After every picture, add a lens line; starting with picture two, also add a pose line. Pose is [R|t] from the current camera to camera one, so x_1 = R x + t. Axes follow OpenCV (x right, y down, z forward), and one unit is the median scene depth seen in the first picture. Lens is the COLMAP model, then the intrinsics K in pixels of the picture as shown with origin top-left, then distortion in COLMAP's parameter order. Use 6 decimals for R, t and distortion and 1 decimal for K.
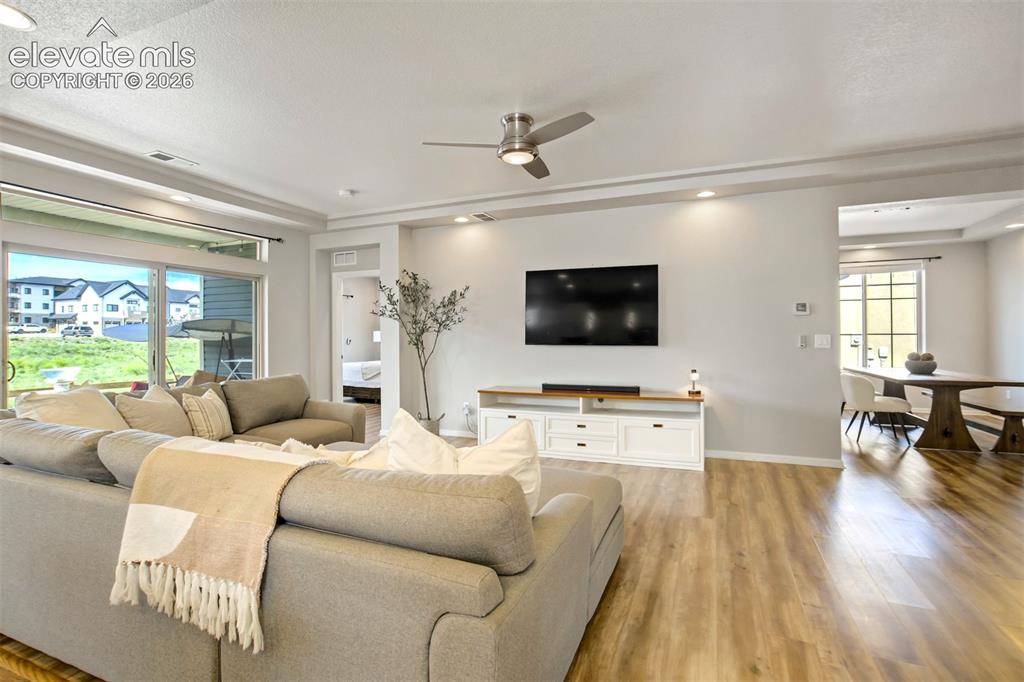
lens RADIAL K [[482.1, 0, 520.9], [0, 482.1, 338.0], [0, 0, 1]] dist [-0.036550, 0.018965]
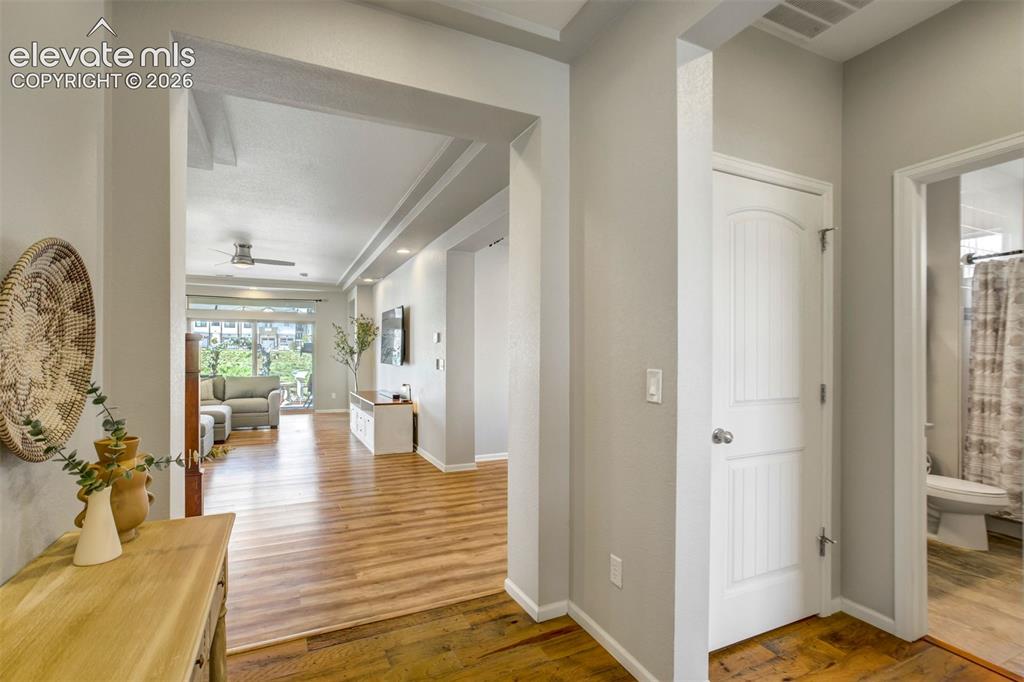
lens RADIAL K [[482.1, 0, 504.6], [0, 482.1, 355.2], [0, 0, 1]] dist [-0.036550, 0.018965]
pose [[0.732325, 0.006476, -0.680925, 1.304950], [-0.007821, 0.999969, 0.001099, -0.014050], [0.680911, 0.004520, 0.732353, 0.190820]]
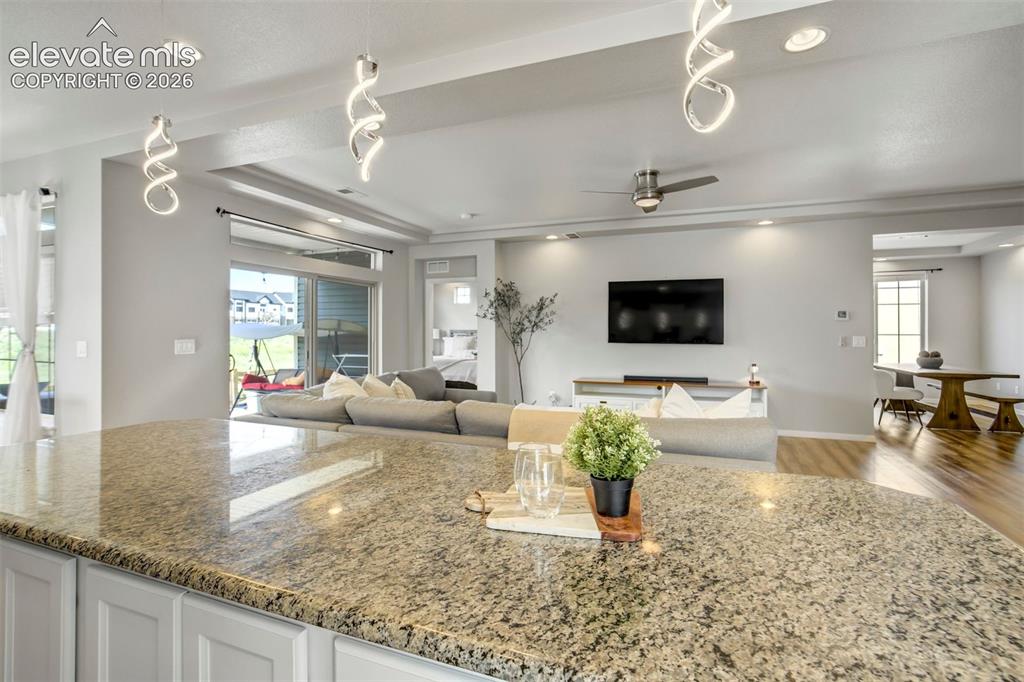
lens RADIAL K [[482.1, 0, 519.7], [0, 482.1, 332.8], [0, 0, 1]] dist [-0.036550, 0.018965]
pose [[0.999756, 0.004850, 0.021546, -0.239977], [-0.004799, 0.999986, -0.002411, -0.007302], [-0.021557, 0.002307, 0.999765, -0.196233]]
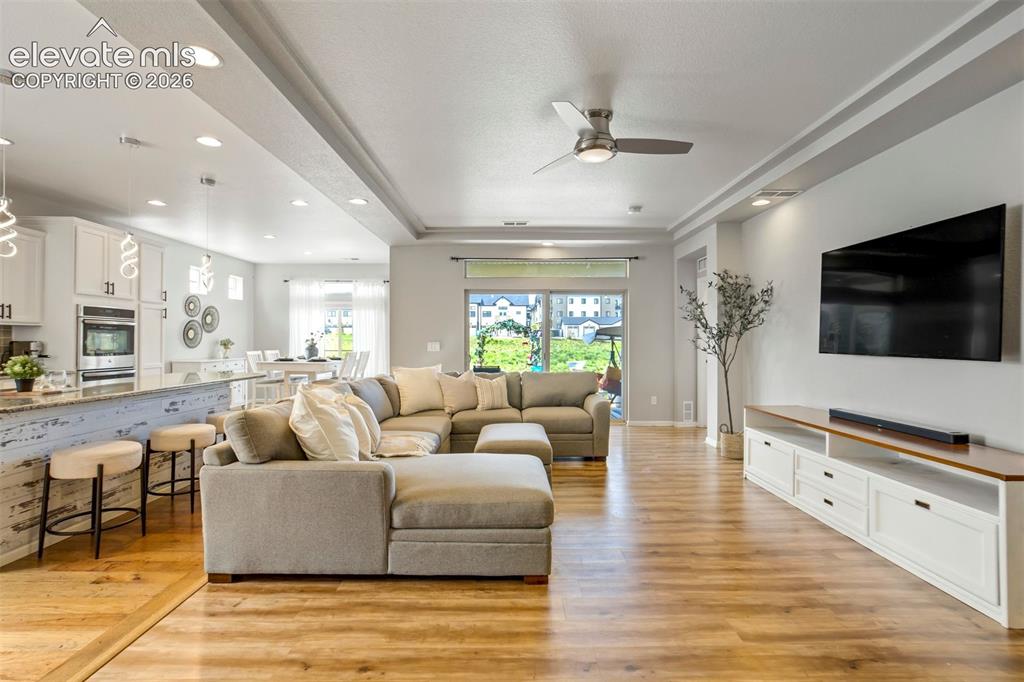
lens RADIAL K [[482.1, 0, 513.1], [0, 482.1, 341.4], [0, 0, 1]] dist [-0.036550, 0.018965]
pose [[0.382533, 0.005207, -0.923927, 0.514476], [-0.007770, 0.999967, 0.002419, -0.002275], [0.923909, 0.006254, 0.382561, 0.299475]]
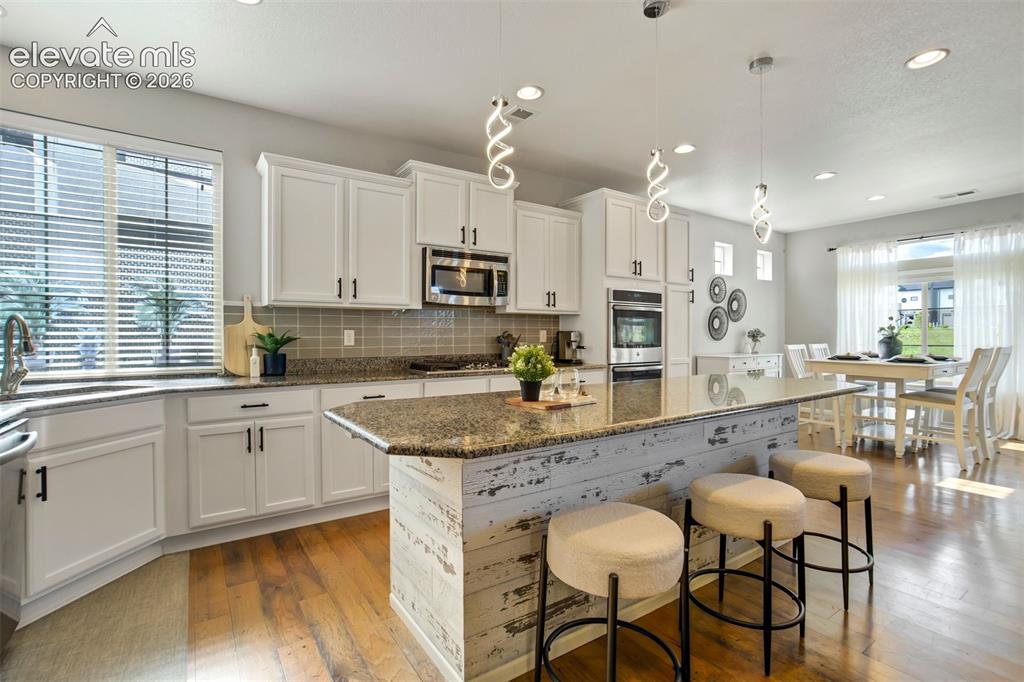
lens RADIAL K [[482.1, 0, 511.9], [0, 482.1, 333.7], [0, 0, 1]] dist [-0.036550, 0.018965]
pose [[-0.544021, 0.001331, -0.839070, 0.112238], [0.000936, 0.999999, 0.000980, 0.010645], [0.839071, -0.000252, -0.544022, 0.175954]]
